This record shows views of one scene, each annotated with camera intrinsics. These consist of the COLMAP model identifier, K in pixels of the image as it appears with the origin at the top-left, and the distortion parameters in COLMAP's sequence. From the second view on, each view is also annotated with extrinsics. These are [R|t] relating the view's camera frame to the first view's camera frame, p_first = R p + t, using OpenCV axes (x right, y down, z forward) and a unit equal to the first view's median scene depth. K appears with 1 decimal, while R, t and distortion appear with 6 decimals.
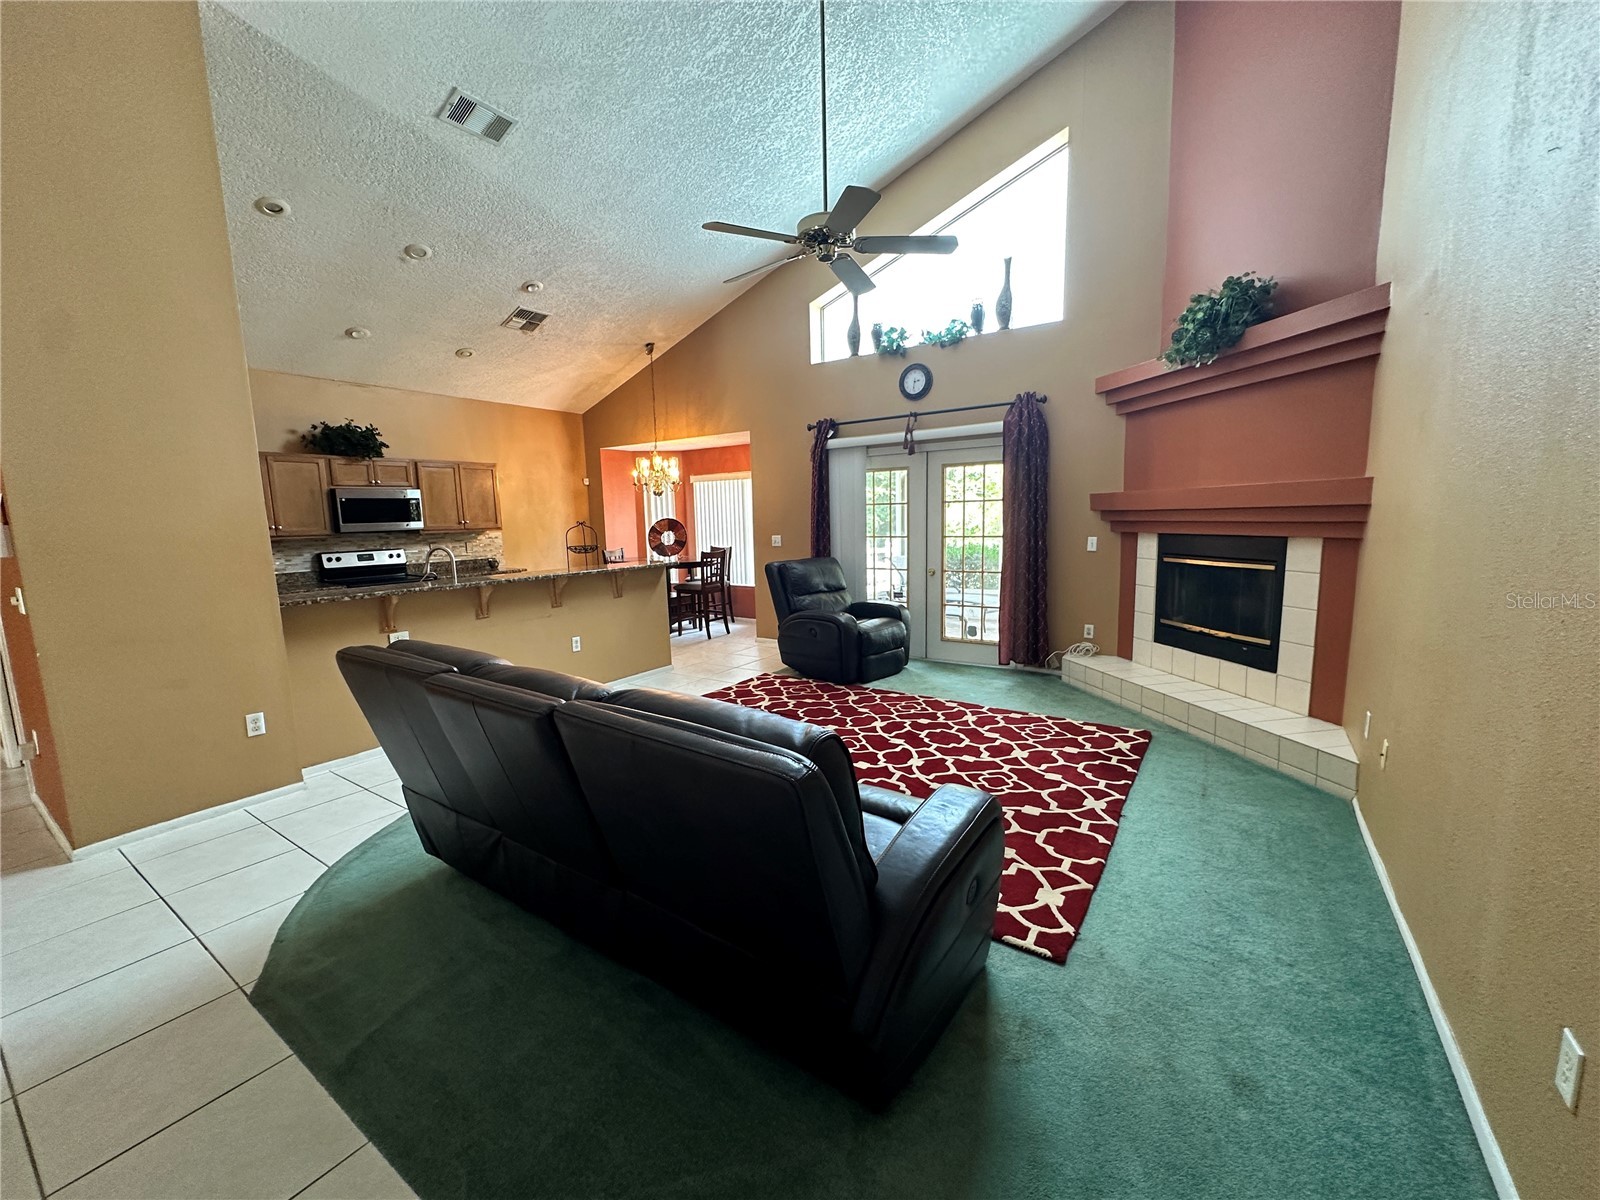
lens RADIAL K [[639.8, 0, 802.0], [0, 639.8, 601.3], [0, 0, 1]] dist [-0.003339, 0.001276]
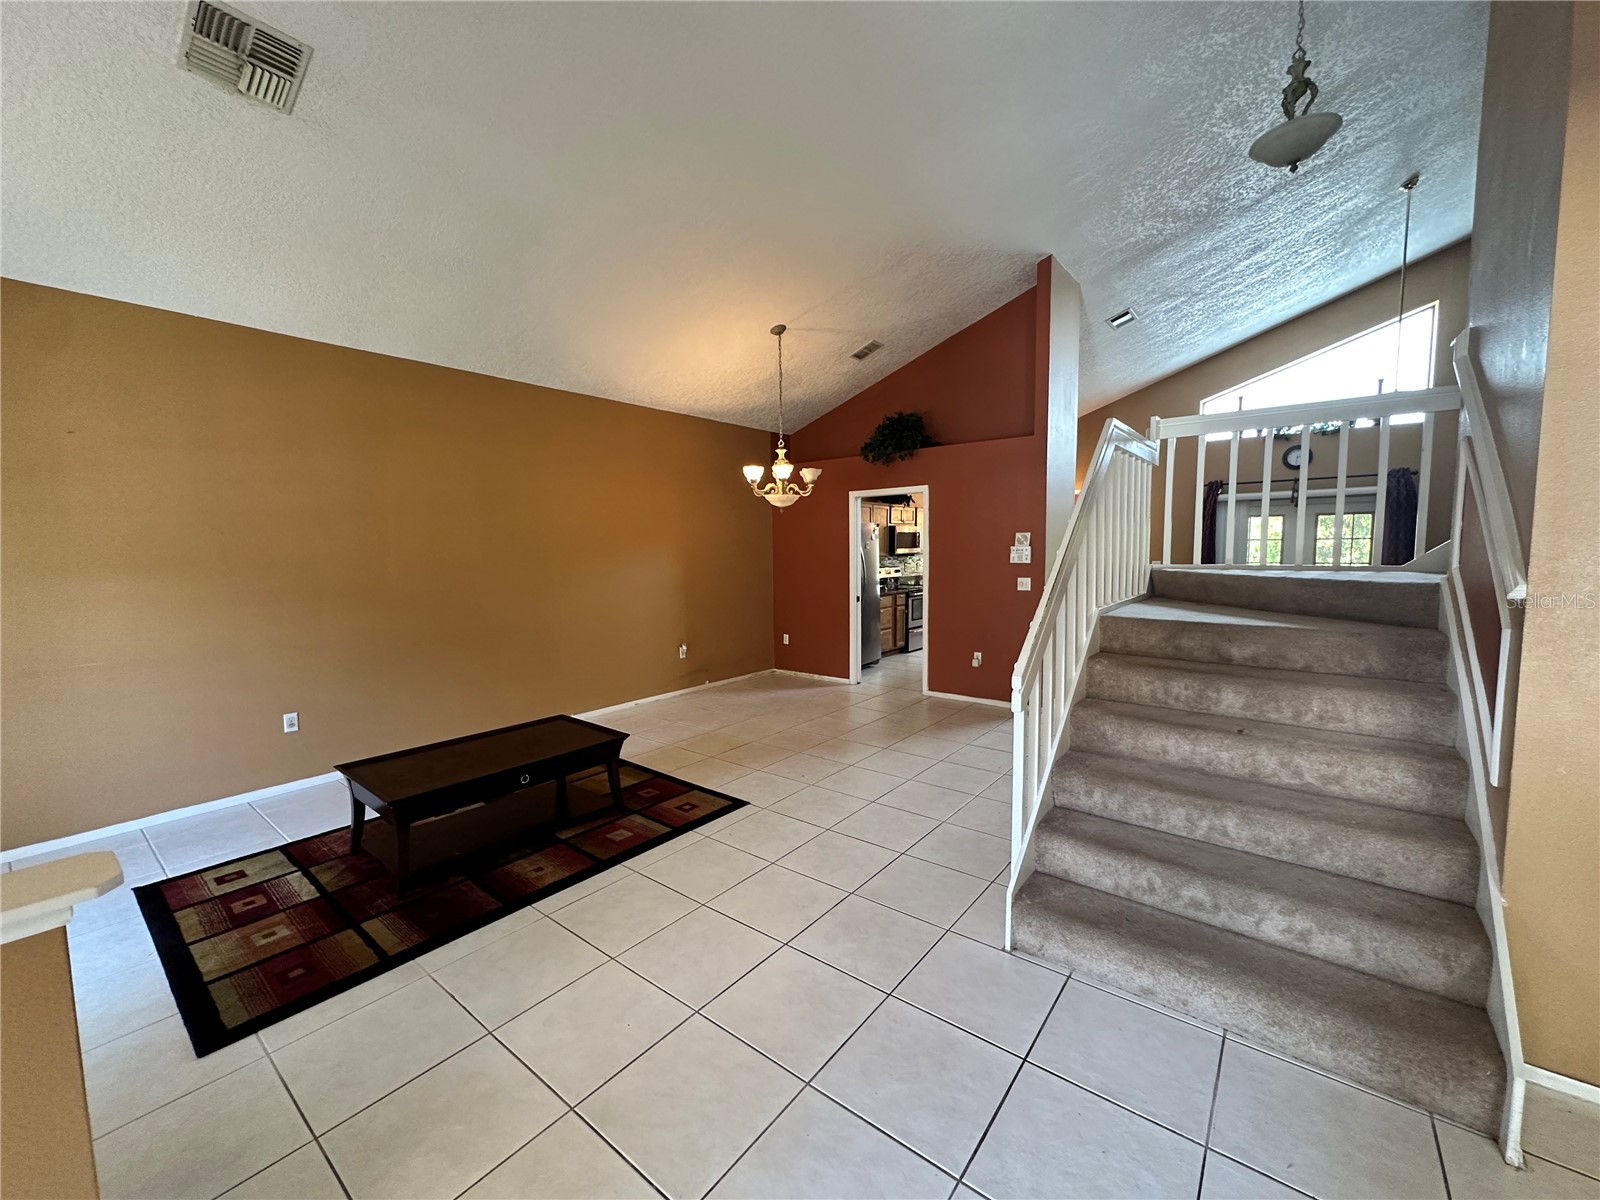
lens RADIAL K [[639.8, 0, 802.3], [0, 639.8, 601.5], [0, 0, 1]] dist [-0.003339, 0.001276]
pose [[0.997177, 0.018255, -0.072835, -0.943860], [-0.021585, 0.998745, -0.045187, 0.086067], [0.071918, 0.046631, 0.996320, -0.586142]]
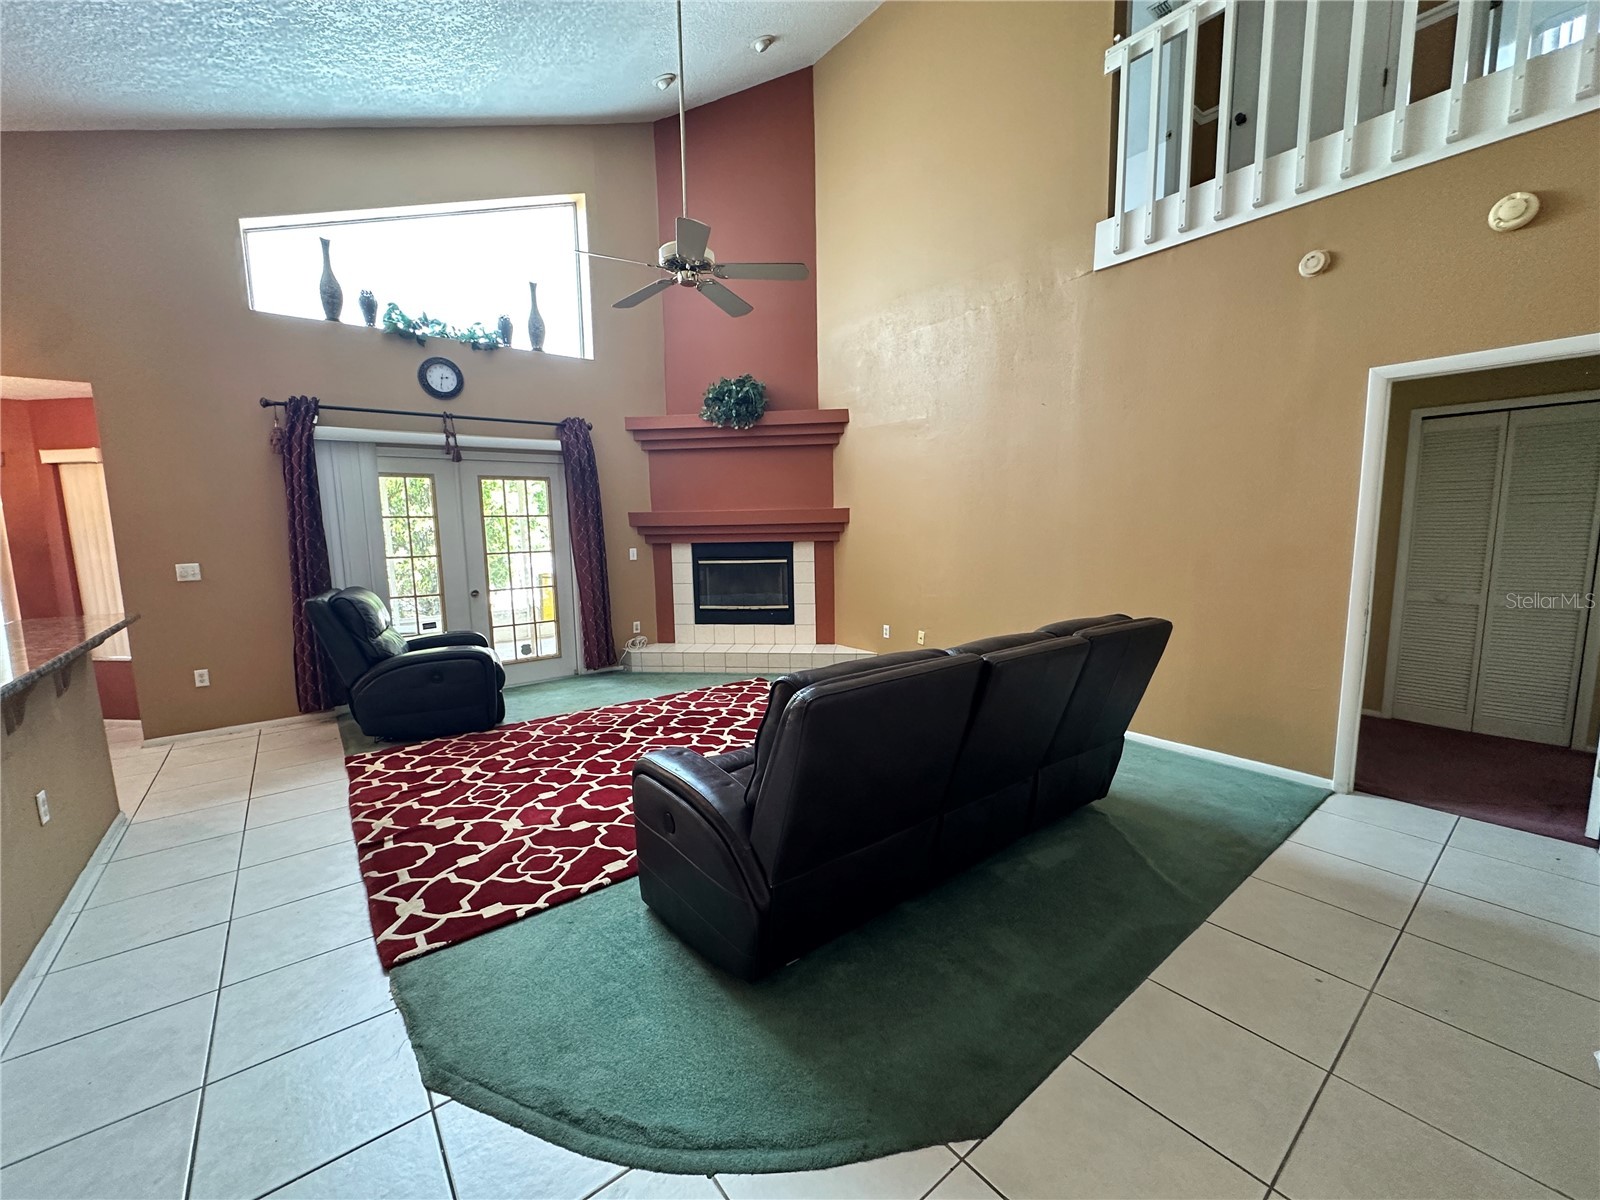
lens RADIAL K [[639.8, 0, 799.4], [0, 639.8, 603.2], [0, 0, 1]] dist [-0.003339, 0.001276]
pose [[0.306998, -0.102219, 0.946205, -0.594844], [0.136642, 0.988649, 0.062470, -0.031067], [-0.941850, 0.110113, 0.317481, 0.333851]]
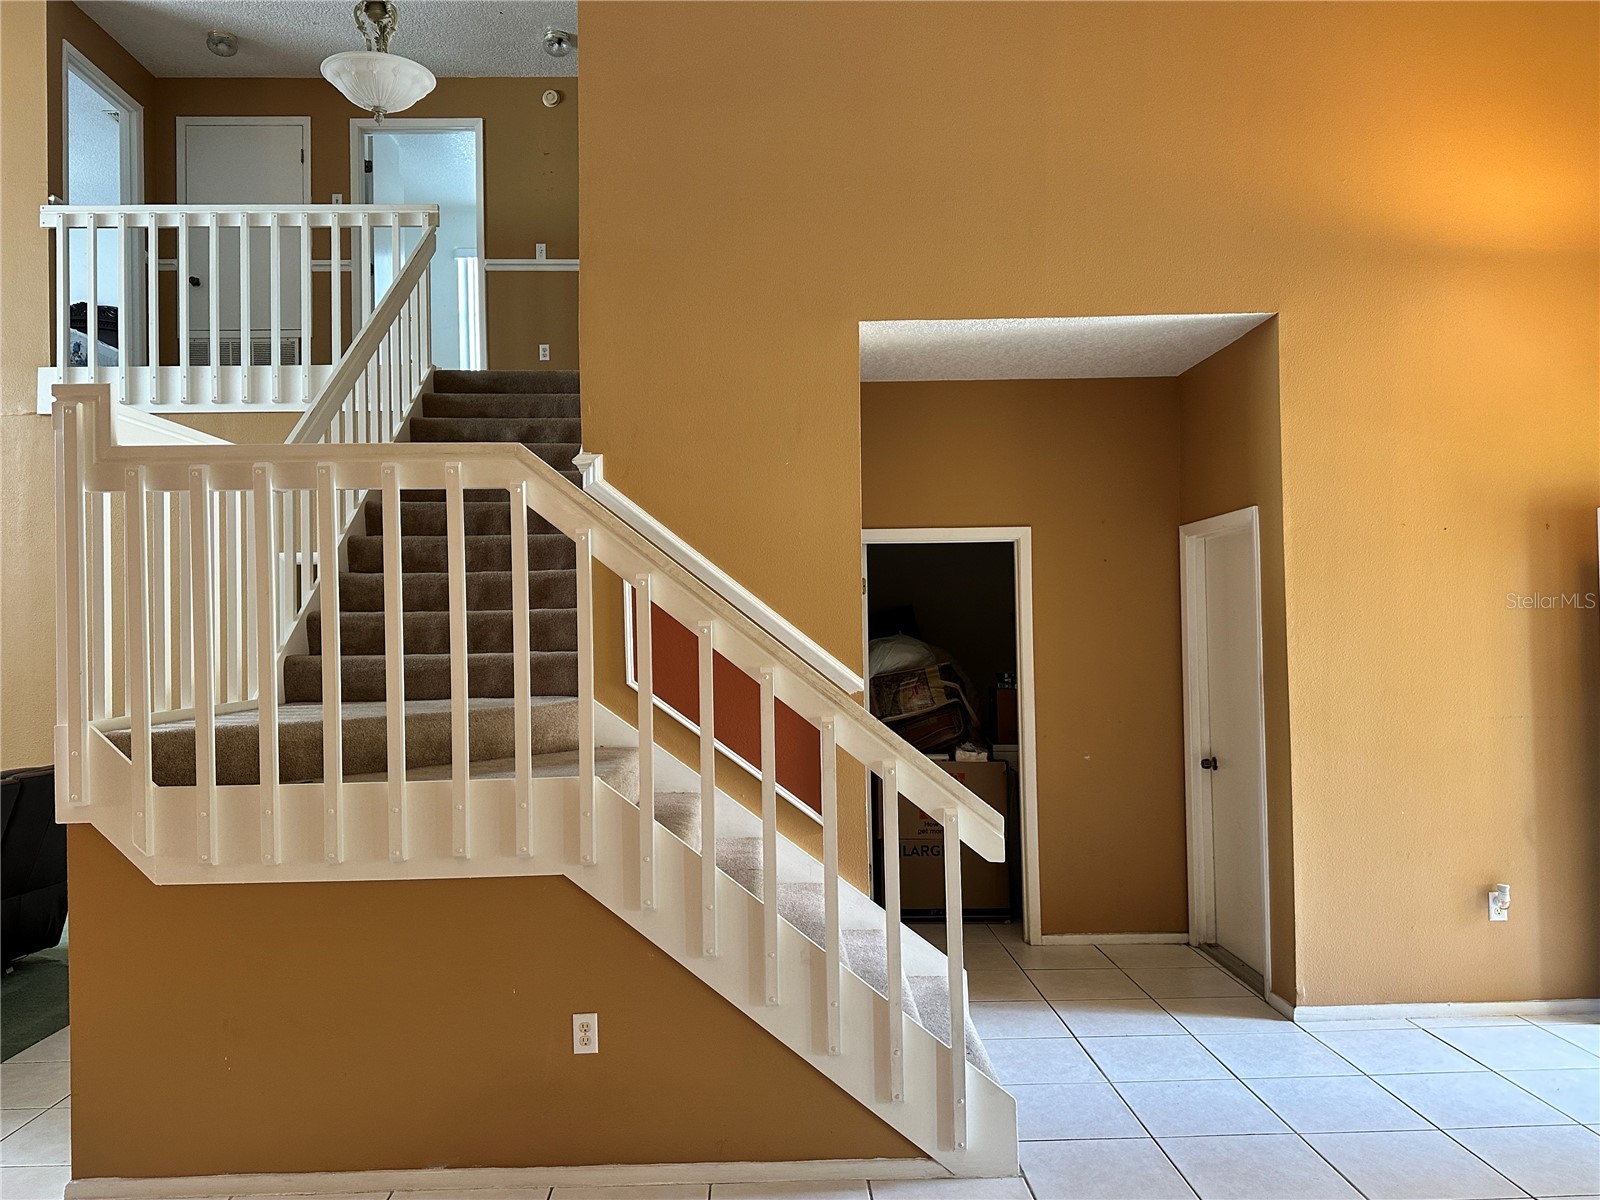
lens RADIAL K [[1164.5, 0, 811.0], [0, 1164.5, 602.8], [0, 0, 1]] dist [0.061498, -0.067070]
pose [[-0.575604, 0.049131, 0.816251, -1.329447], [0.142877, 0.988881, 0.041232, -0.044303], [-0.805150, 0.140356, -0.576223, 0.296892]]
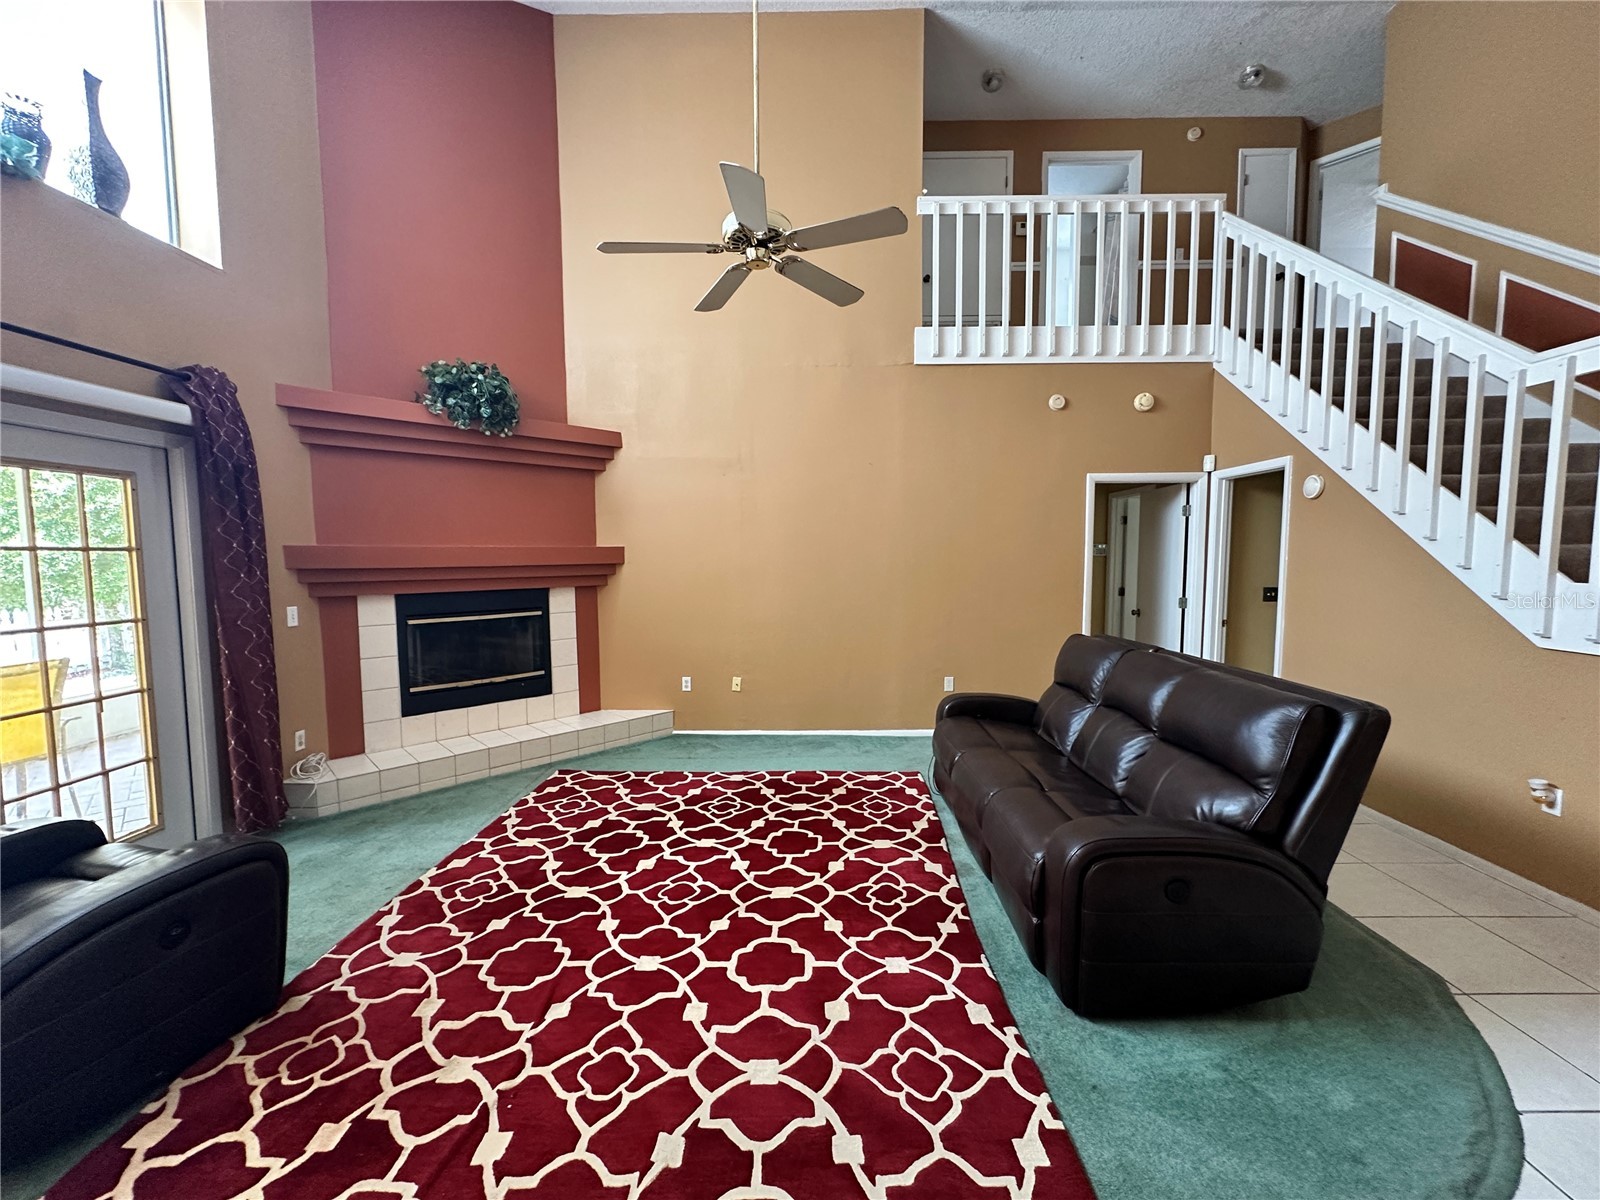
lens RADIAL K [[639.8, 0, 800.3], [0, 639.8, 601.2], [0, 0, 1]] dist [-0.003339, 0.001276]
pose [[-0.548716, -0.034796, 0.835284, -0.436548], [0.128939, 0.983656, 0.125680, -0.122169], [-0.826006, 0.176663, -0.535262, 0.909014]]
